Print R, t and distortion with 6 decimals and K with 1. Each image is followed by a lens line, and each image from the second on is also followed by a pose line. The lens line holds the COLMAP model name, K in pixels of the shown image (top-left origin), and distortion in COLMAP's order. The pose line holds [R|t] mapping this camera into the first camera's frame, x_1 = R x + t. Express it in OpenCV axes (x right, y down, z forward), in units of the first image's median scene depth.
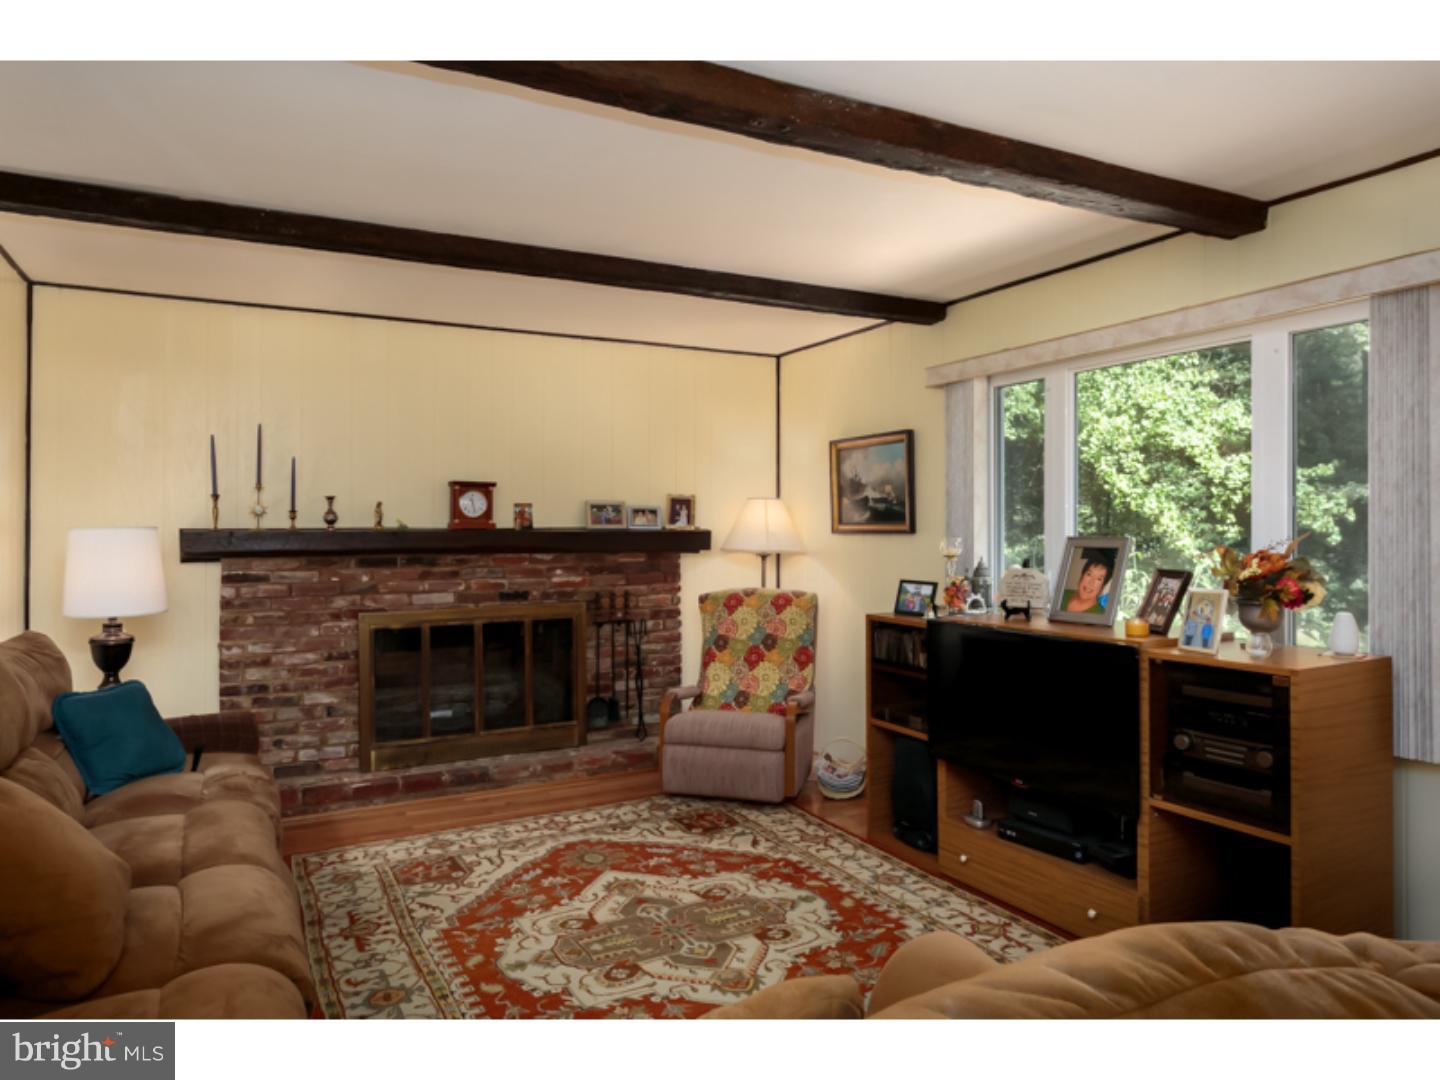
lens RADIAL K [[917.5, 0, 719.7], [0, 917.5, 534.9], [0, 0, 1]] dist [-0.010119, 0.001521]
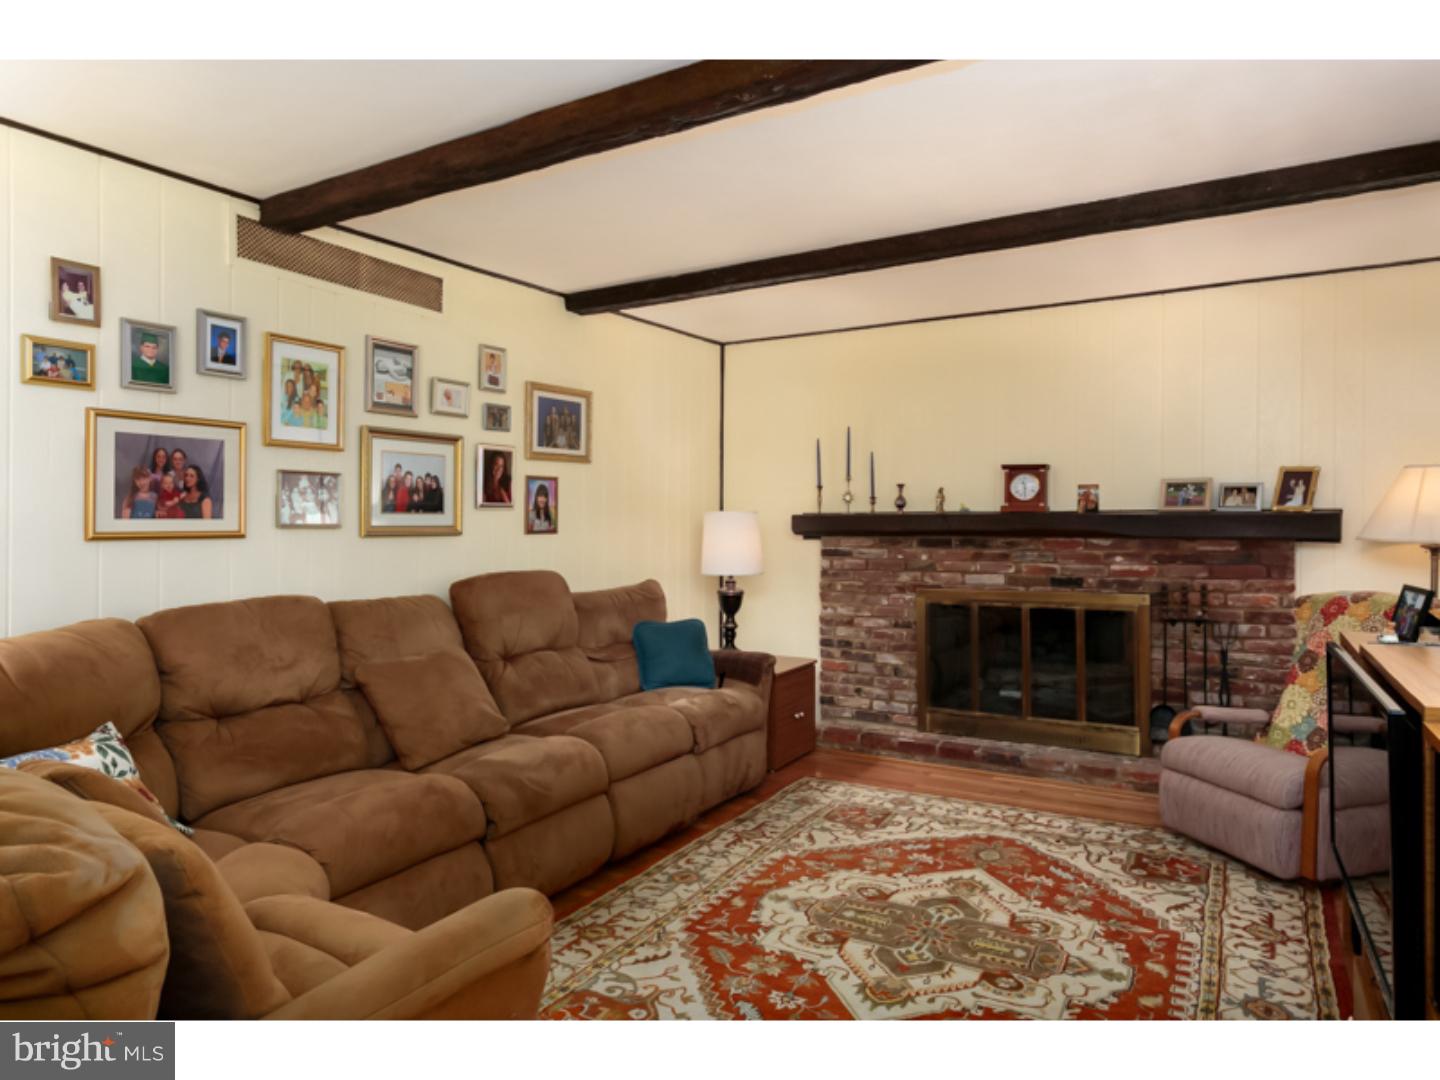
lens RADIAL K [[895.6, 0, 717.2], [0, 895.6, 533.5], [0, 0, 1]] dist [-0.003660, 0.001774]
pose [[0.522304, 0.013514, -0.852652, 0.422449], [-0.004477, 0.999904, 0.013105, 0.006109], [0.852747, -0.003027, 0.522315, 0.228895]]
